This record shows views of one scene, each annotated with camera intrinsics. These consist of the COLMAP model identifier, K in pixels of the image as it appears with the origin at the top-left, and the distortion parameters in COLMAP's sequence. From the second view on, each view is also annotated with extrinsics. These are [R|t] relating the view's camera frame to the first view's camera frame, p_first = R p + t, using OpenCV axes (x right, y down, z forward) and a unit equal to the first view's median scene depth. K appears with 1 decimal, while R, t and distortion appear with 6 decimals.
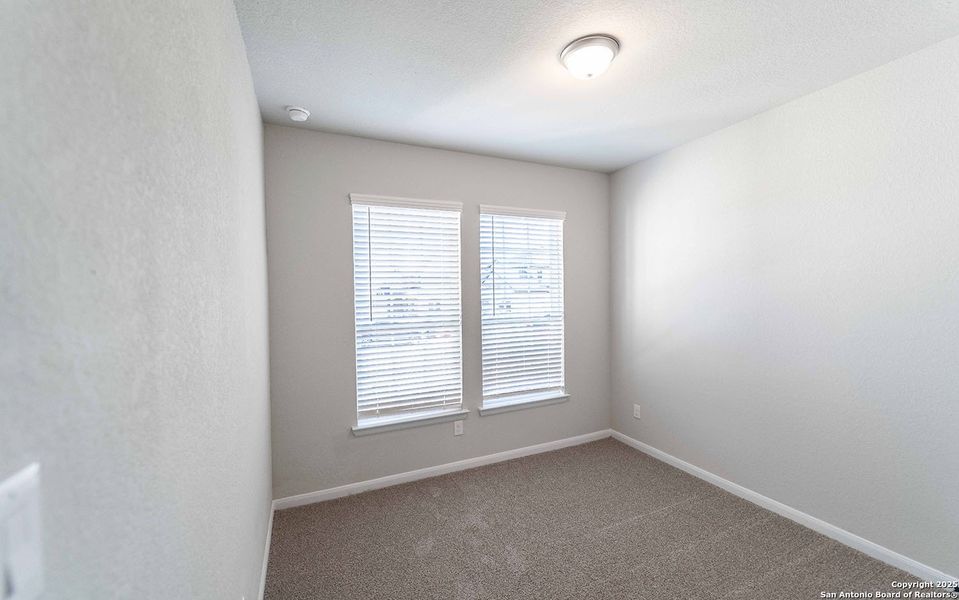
lens RADIAL K [[390.7, 0, 483.9], [0, 390.7, 299.7], [0, 0, 1]] dist [-0.000618, -0.001003]
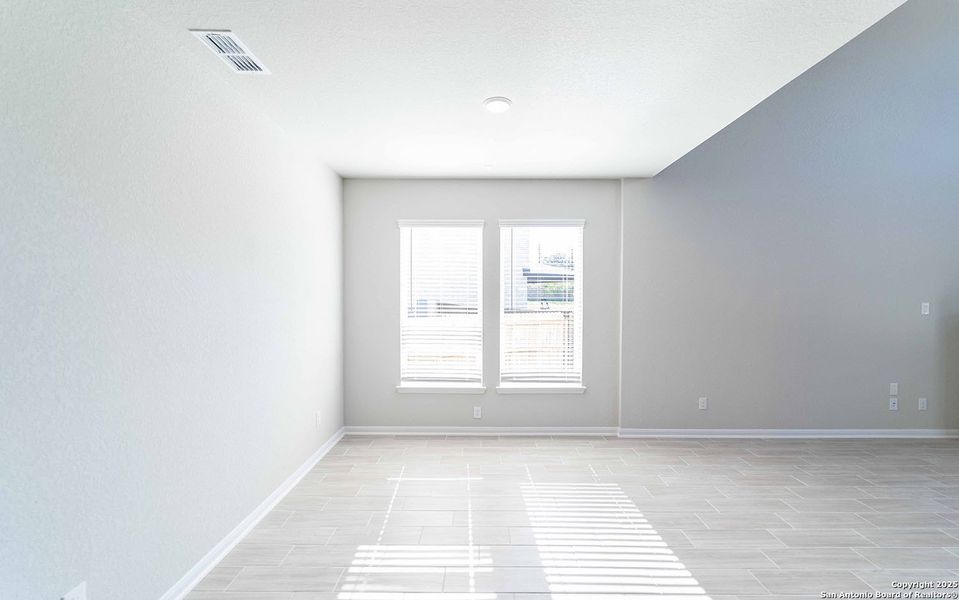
lens RADIAL K [[390.7, 0, 477.3], [0, 390.7, 299.8], [0, 0, 1]] dist [-0.000618, -0.001003]
pose [[0.899048, 0.017083, -0.437516, 0.479142], [-0.022647, 0.999715, -0.007502, 0.017340], [0.437263, 0.016653, 0.899179, -0.124747]]
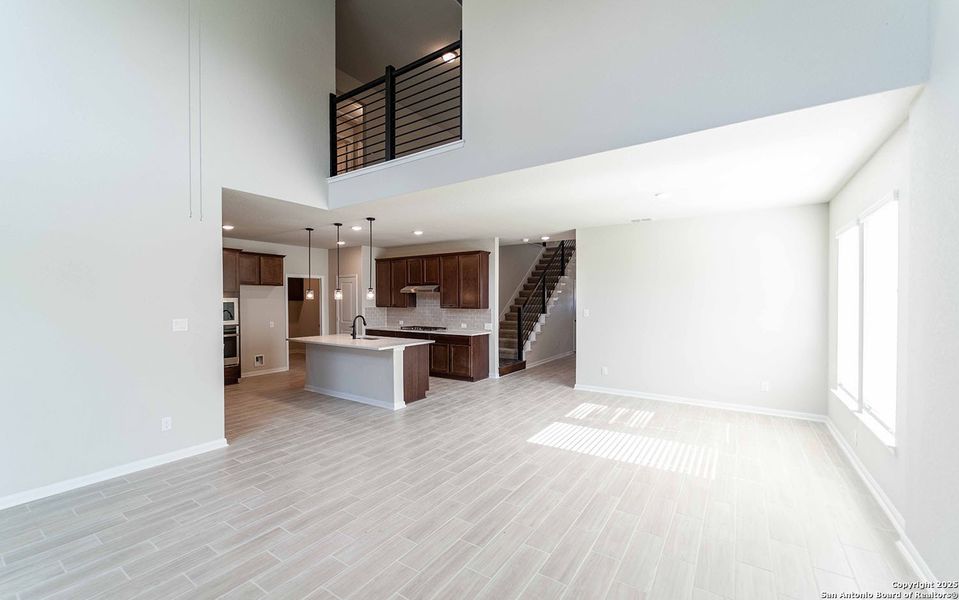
lens RADIAL K [[390.7, 0, 481.9], [0, 390.7, 300.3], [0, 0, 1]] dist [-0.000618, -0.001003]
pose [[-0.860100, 0.011018, -0.510007, 1.393392], [-0.008472, 0.999320, 0.035876, -0.046423], [0.510055, 0.035178, -0.859422, 1.404431]]
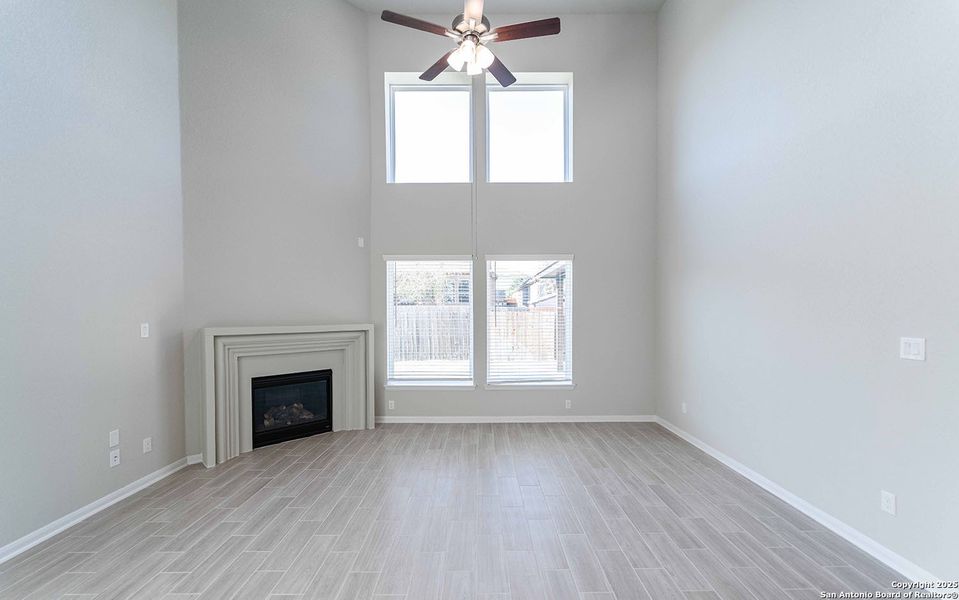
lens RADIAL K [[390.7, 0, 481.1], [0, 390.7, 322.8], [0, 0, 1]] dist [-0.000618, -0.001003]
pose [[0.430607, -0.017855, 0.902363, 0.665826], [0.030281, 0.999527, 0.005327, 0.004872], [-0.902031, 0.025030, 0.430944, 0.353802]]
